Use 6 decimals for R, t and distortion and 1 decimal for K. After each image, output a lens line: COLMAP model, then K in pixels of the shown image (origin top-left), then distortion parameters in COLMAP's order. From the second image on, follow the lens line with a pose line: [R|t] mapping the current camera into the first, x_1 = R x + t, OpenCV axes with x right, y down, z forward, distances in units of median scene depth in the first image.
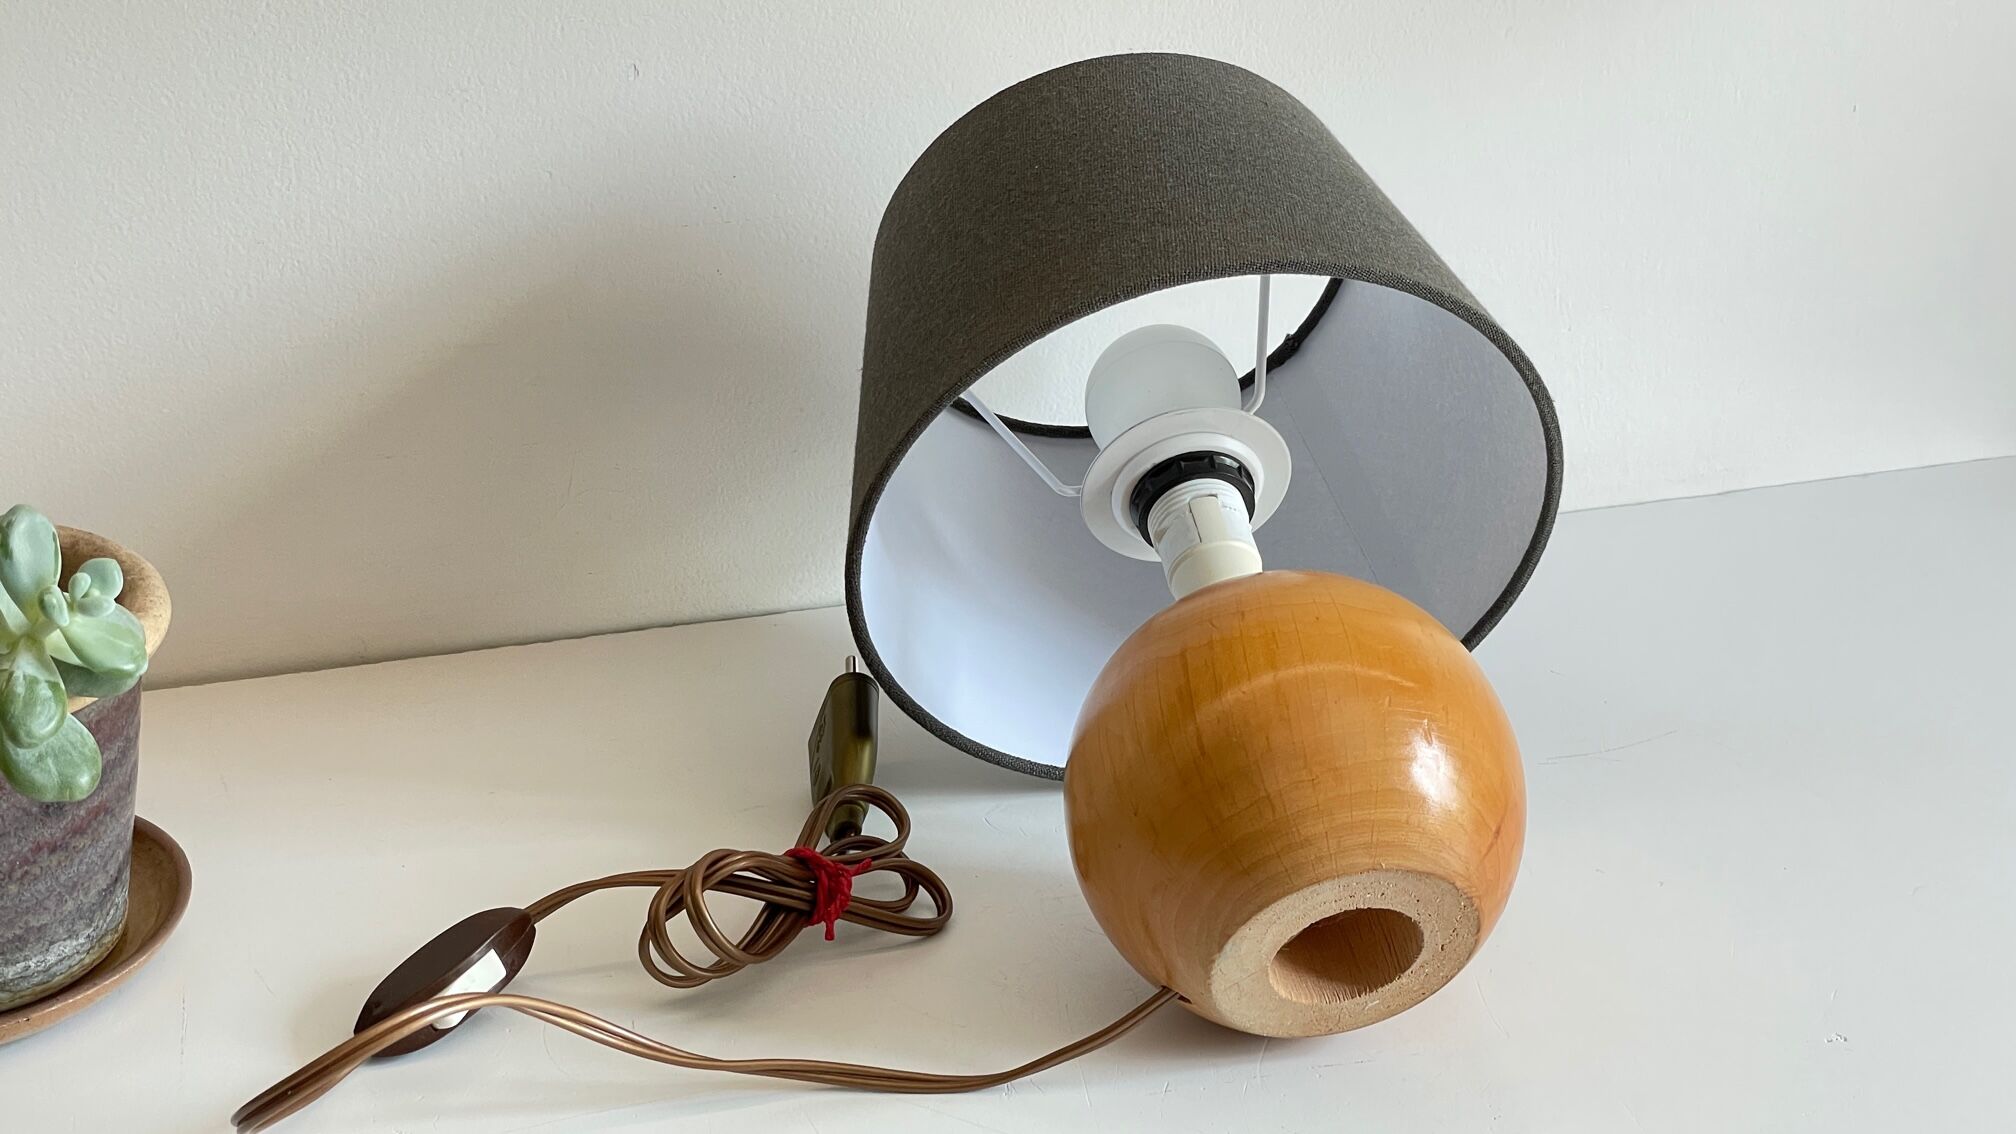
lens RADIAL K [[3065.0, 0, 1008.0], [0, 3065.0, 567.0], [0, 0, 1]] dist [0.020971, 0.206051]
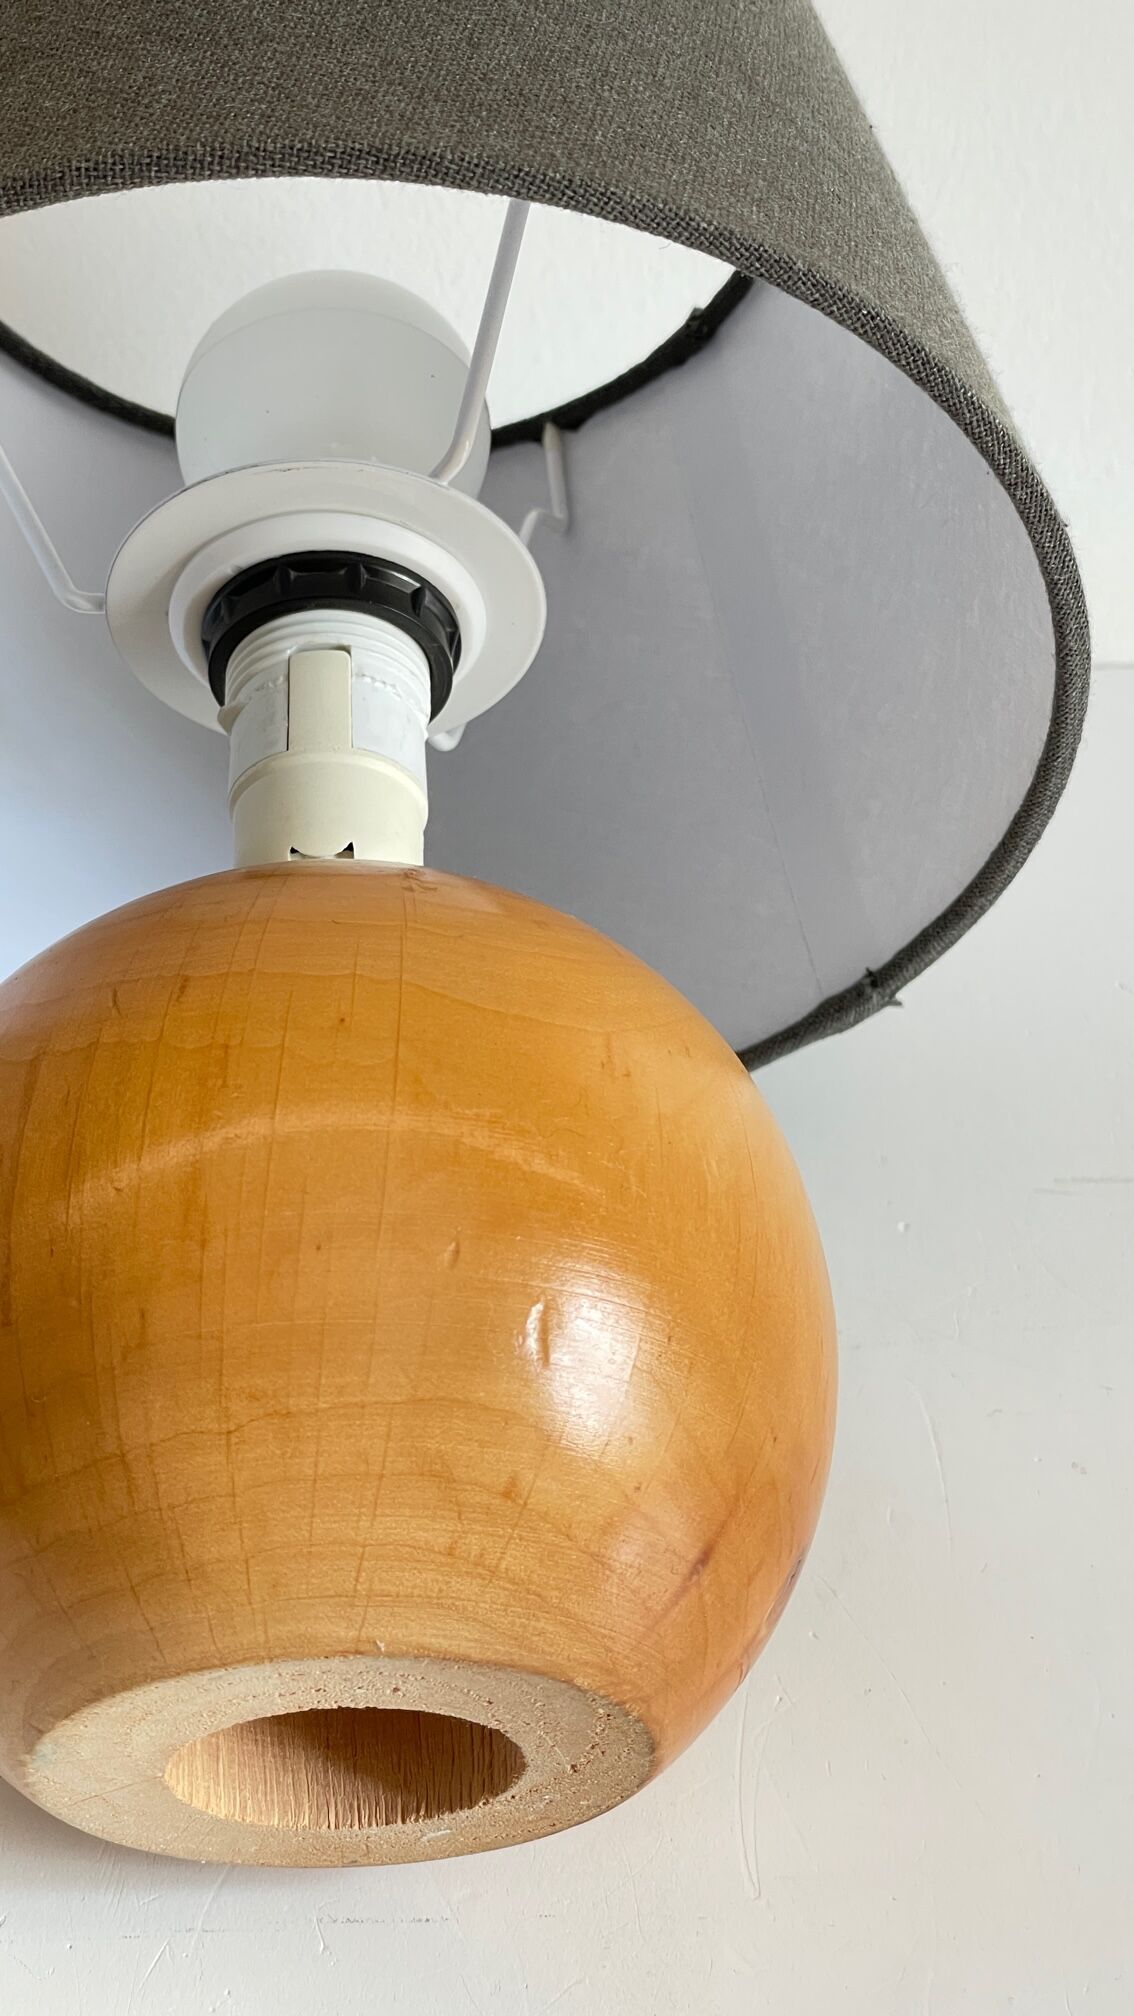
lens RADIAL K [[3065.0, 0, 520.1], [0, 3065.0, 995.1], [0, 0, 1]] dist [0.020971, 0.206051]
pose [[0.986643, 0.116045, -0.114325, 0.162316], [-0.094990, 0.979985, 0.174945, -0.059297], [0.132338, -0.161749, 0.977918, 0.550066]]
